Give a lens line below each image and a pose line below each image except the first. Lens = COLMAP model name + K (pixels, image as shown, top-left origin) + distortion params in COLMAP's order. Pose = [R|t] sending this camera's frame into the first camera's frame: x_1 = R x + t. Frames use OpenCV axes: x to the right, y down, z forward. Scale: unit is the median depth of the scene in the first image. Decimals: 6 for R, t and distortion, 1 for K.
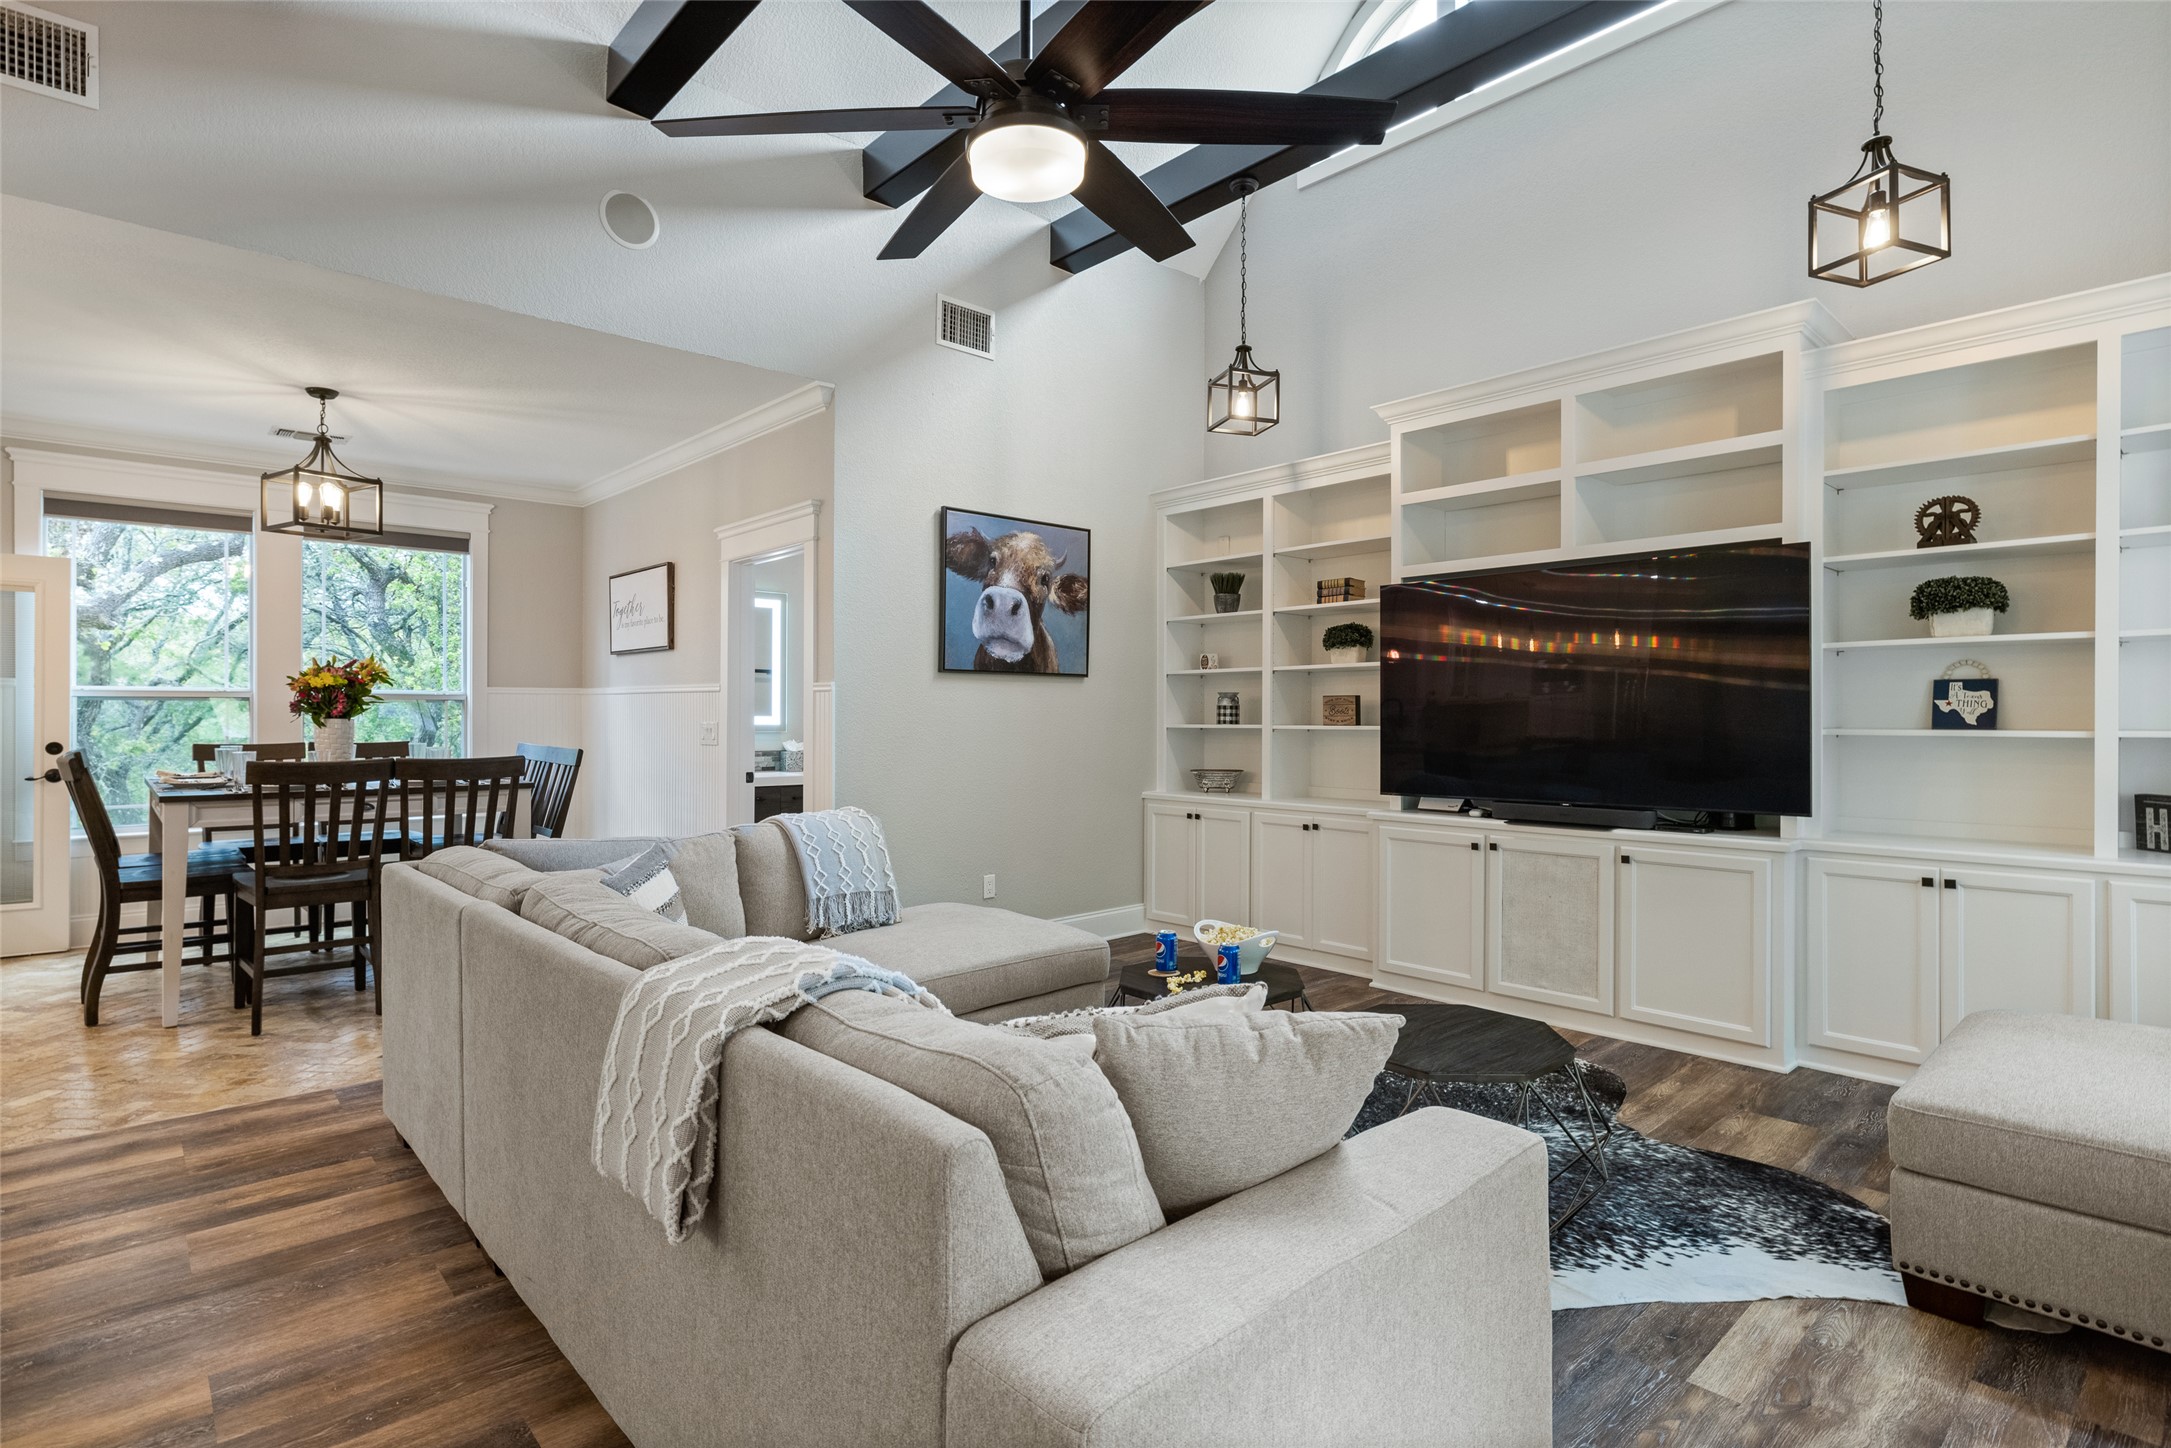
lens RADIAL K [[1101.8, 0, 1085.4], [0, 1101.8, 706.5], [0, 0, 1]] dist [-0.000285, -0.000295]
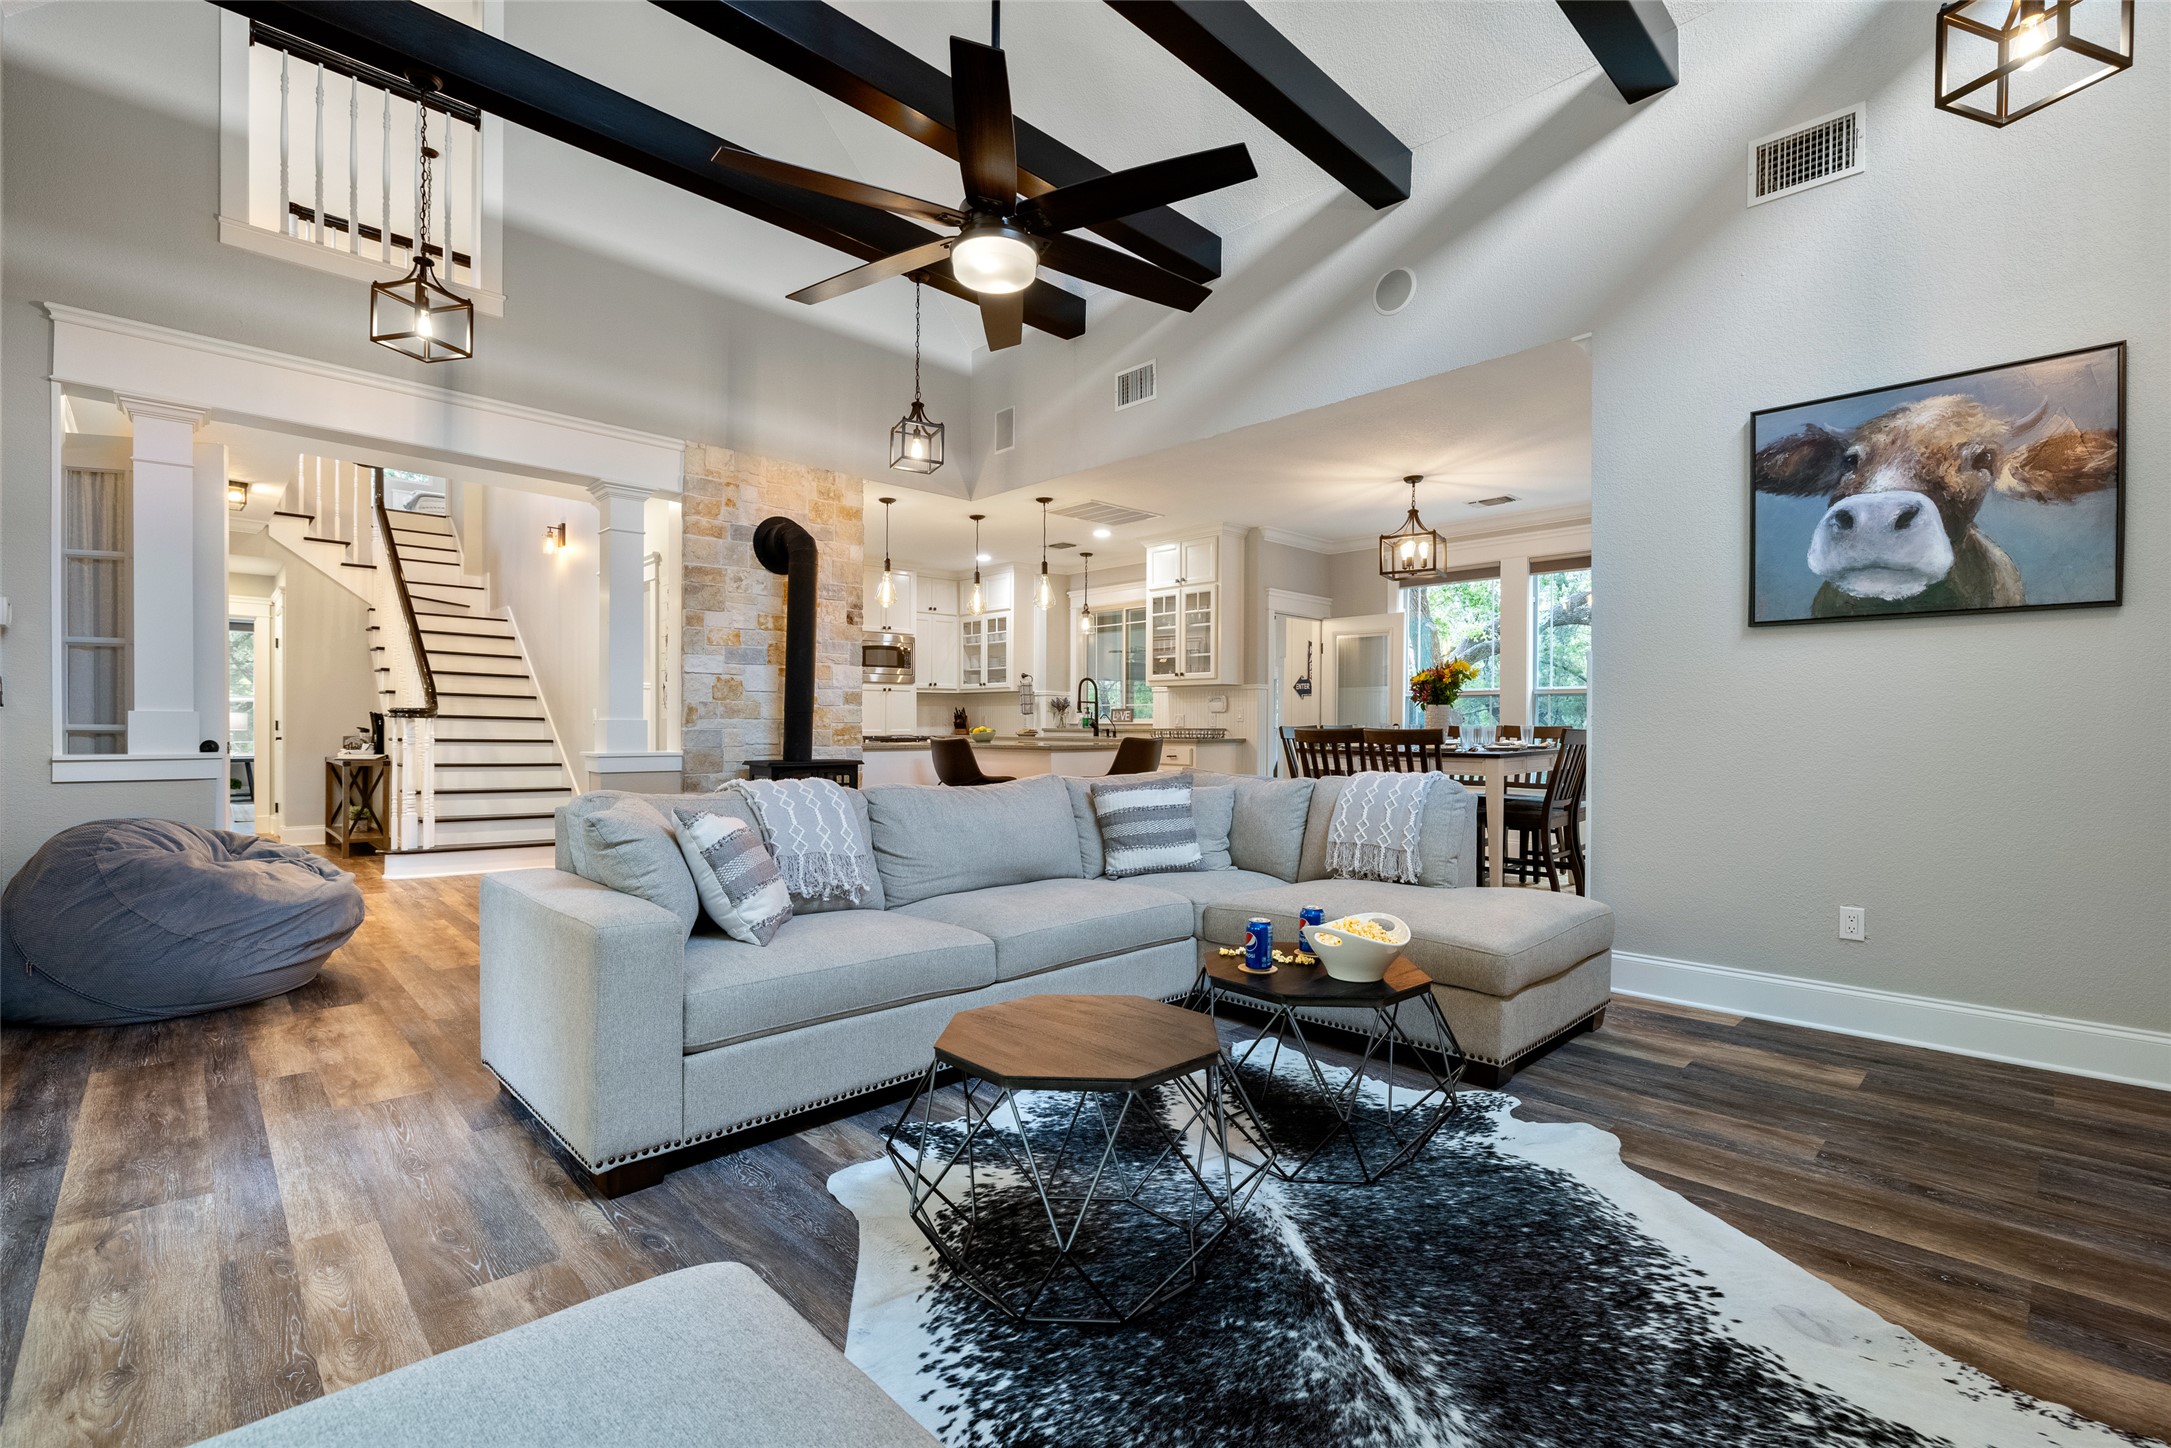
lens RADIAL K [[990.0, 0, 1097.6], [0, 990.0, 715.8], [0, 0, 1]] dist [-0.001215, -0.000246]
pose [[0.009601, -0.012466, -0.999876, 0.546318], [-0.000633, 0.999922, -0.012473, 0.039540], [0.999954, 0.000752, 0.009593, 0.519726]]
